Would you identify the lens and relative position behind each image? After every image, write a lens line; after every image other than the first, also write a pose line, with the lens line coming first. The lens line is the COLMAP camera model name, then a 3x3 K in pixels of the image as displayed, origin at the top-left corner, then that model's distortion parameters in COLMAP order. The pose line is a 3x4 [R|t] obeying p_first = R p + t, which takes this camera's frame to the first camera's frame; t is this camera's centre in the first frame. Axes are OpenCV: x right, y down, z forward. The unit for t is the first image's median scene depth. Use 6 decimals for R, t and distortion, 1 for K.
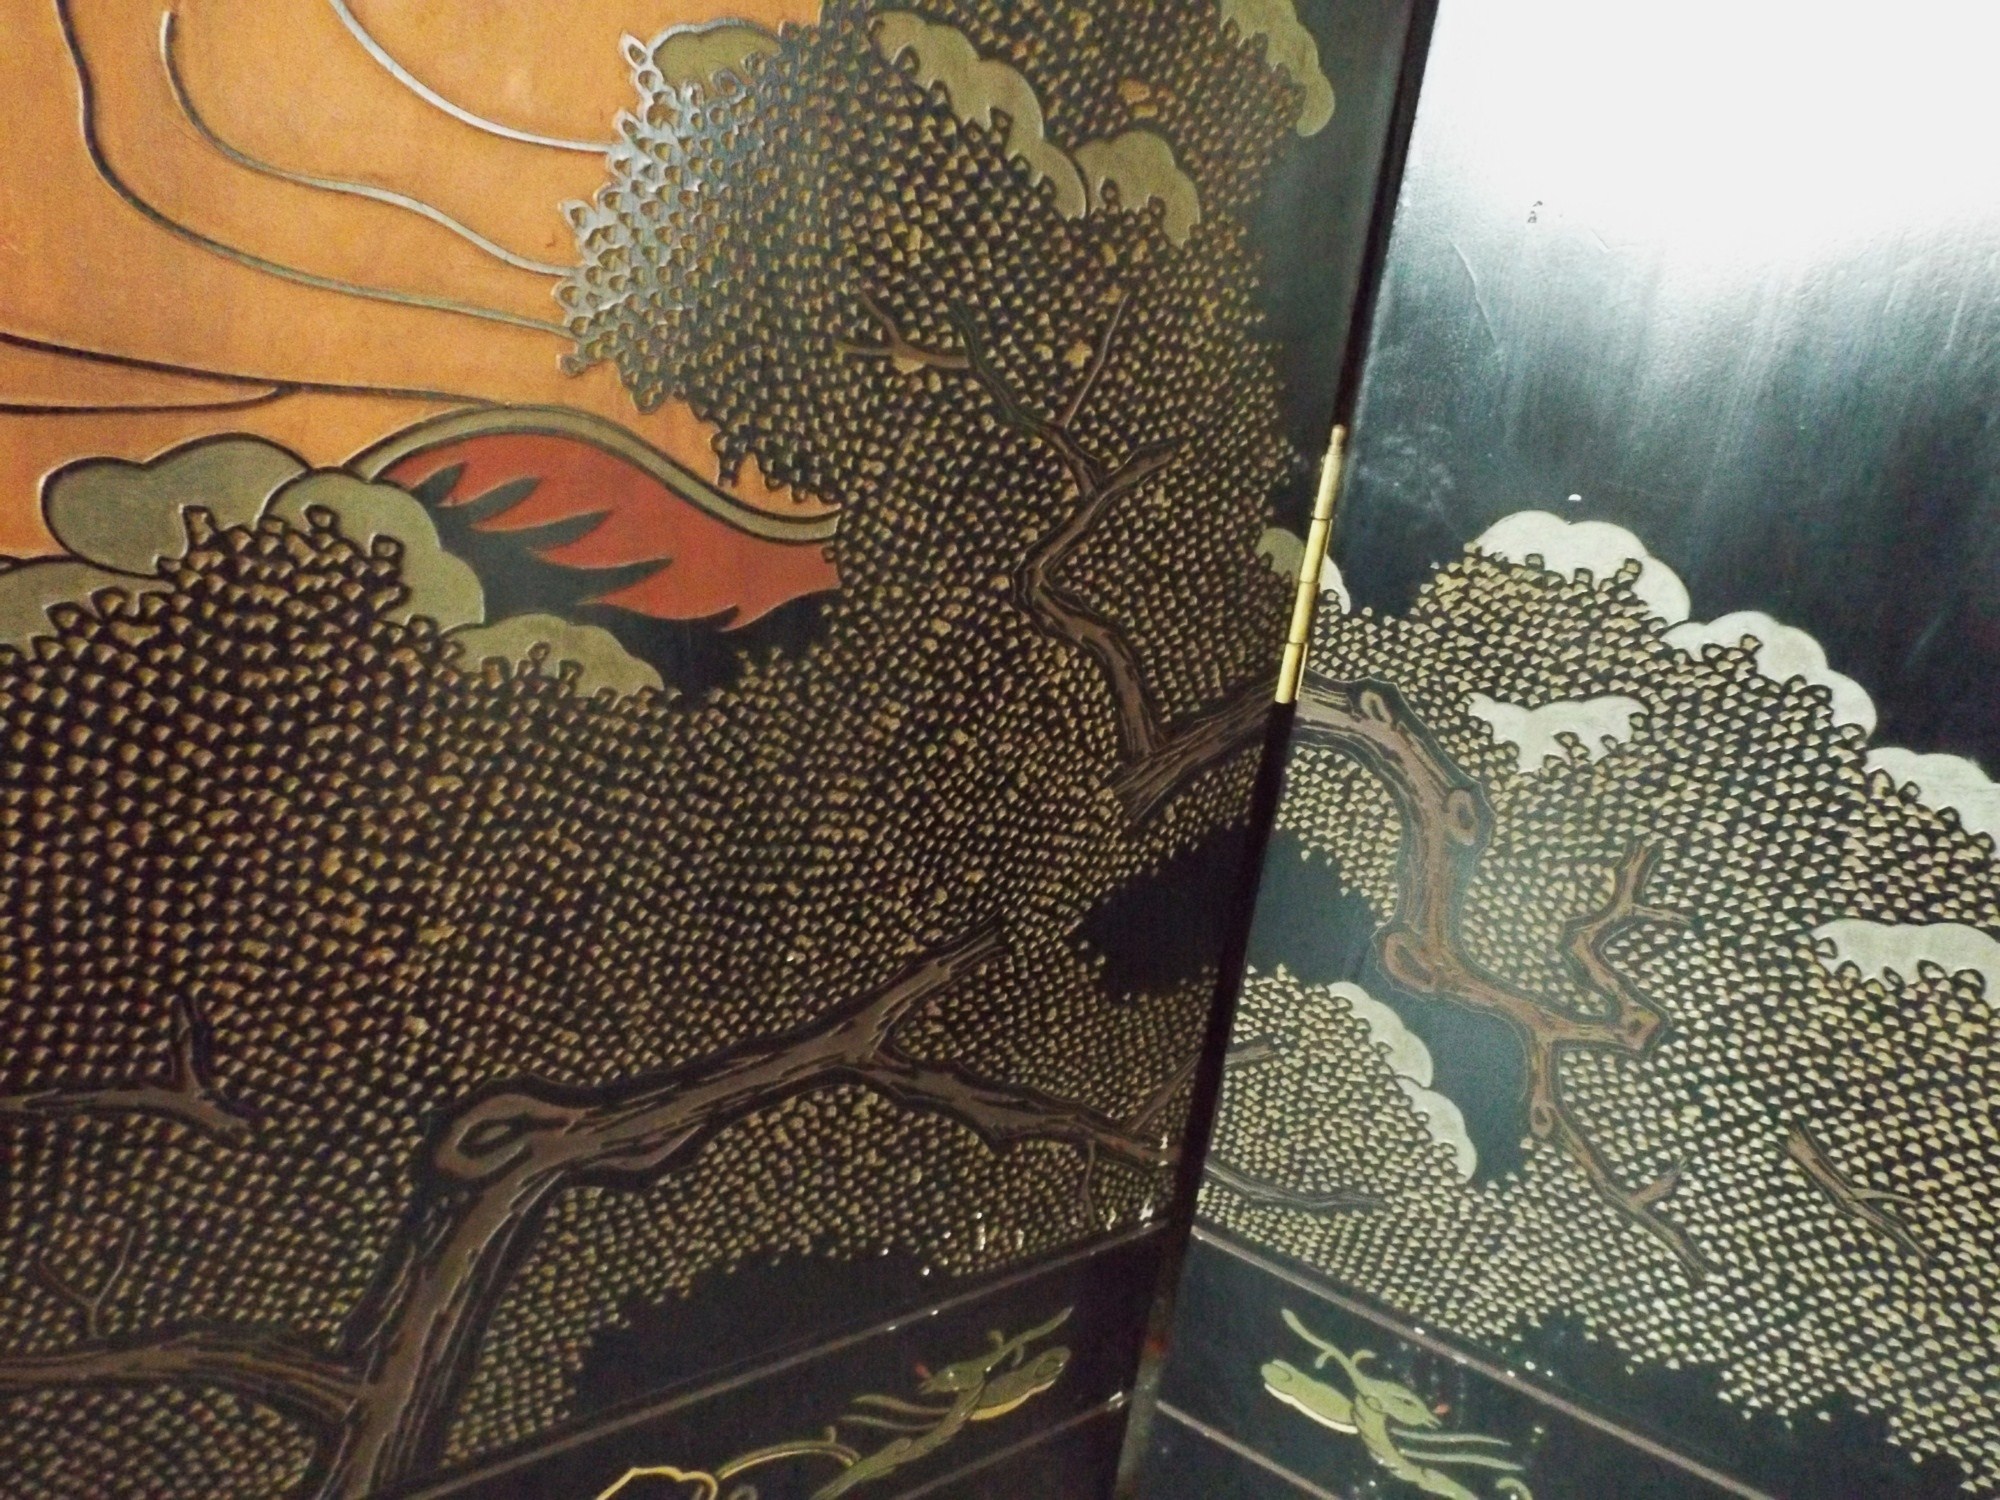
lens RADIAL K [[1436.7, 0, 993.1], [0, 1436.7, 739.3], [0, 0, 1]] dist [0.013212, -0.016058]
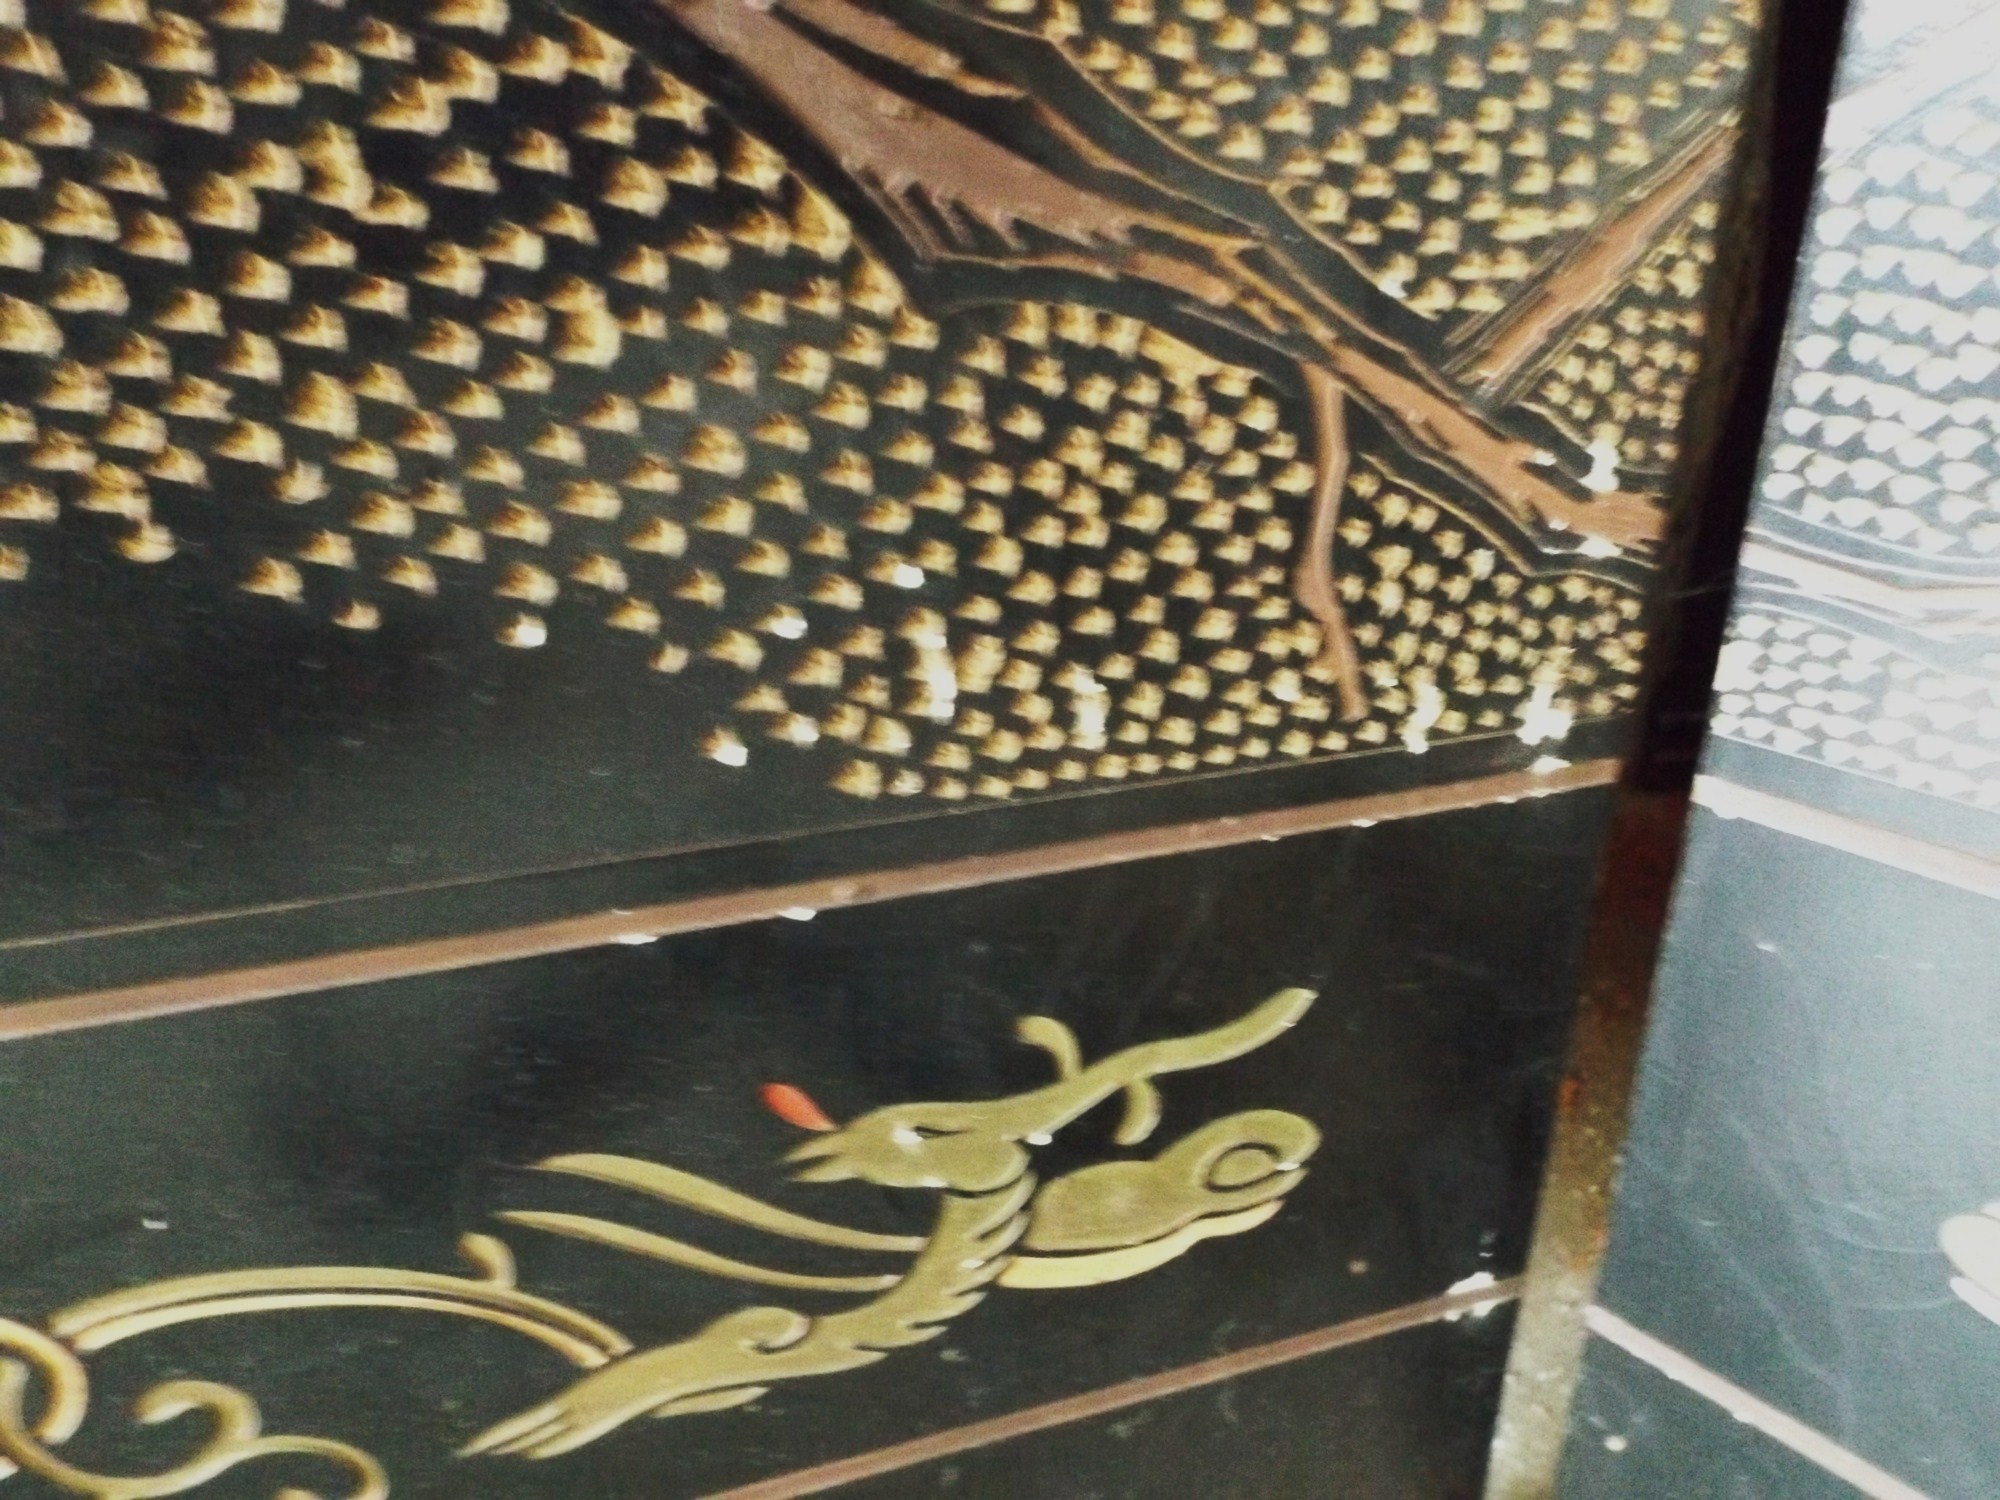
lens RADIAL K [[1436.7, 0, 1002.6], [0, 1436.7, 762.9], [0, 0, 1]] dist [0.013212, -0.016058]
pose [[0.955697, -0.008554, -0.294228, 0.089363], [0.022148, 0.998834, 0.042902, 0.338671], [0.293518, -0.047518, 0.954772, 0.687683]]
